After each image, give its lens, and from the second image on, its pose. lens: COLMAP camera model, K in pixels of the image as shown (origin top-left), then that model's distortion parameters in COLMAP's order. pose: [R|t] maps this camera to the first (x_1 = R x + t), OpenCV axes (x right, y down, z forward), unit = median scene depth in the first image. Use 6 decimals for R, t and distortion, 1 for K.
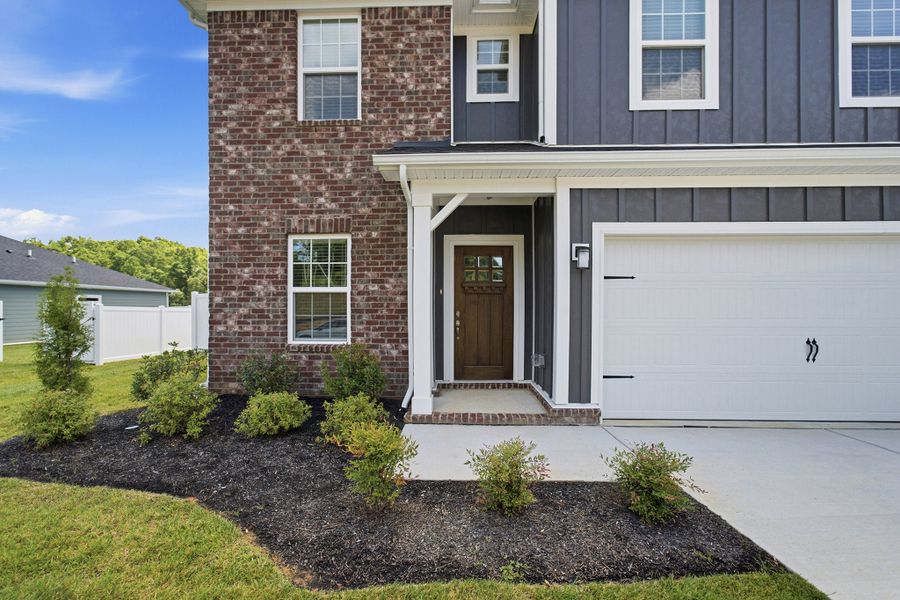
lens RADIAL K [[363.4, 0, 449.0], [0, 363.4, 304.0], [0, 0, 1]] dist [-0.005854, 0.000290]
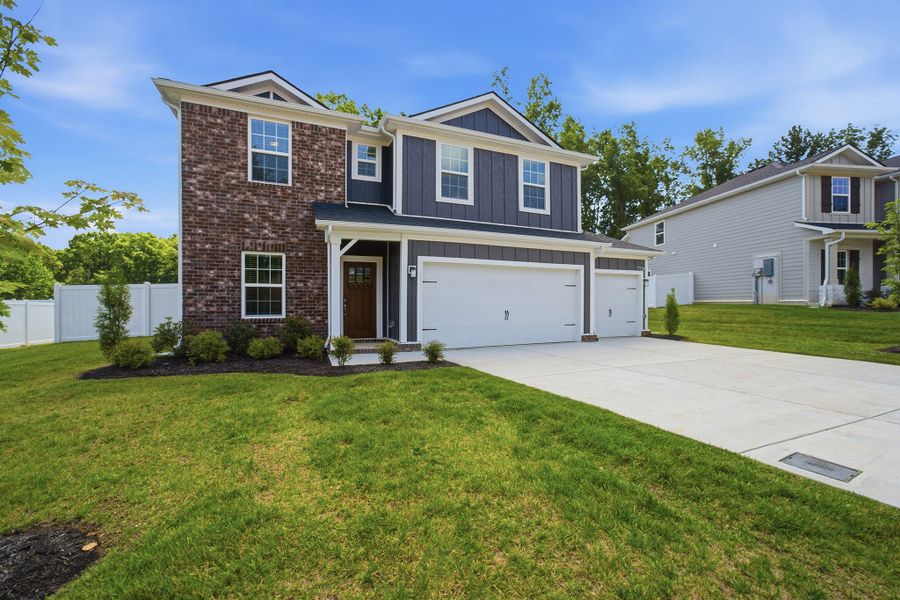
lens RADIAL K [[363.4, 0, 443.7], [0, 363.4, 300.1], [0, 0, 1]] dist [-0.005854, 0.000290]
pose [[0.915842, 0.001601, 0.401536, -0.269807], [-0.002848, 0.999993, 0.002509, 0.022439], [-0.401529, -0.003441, 0.915840, -0.850917]]
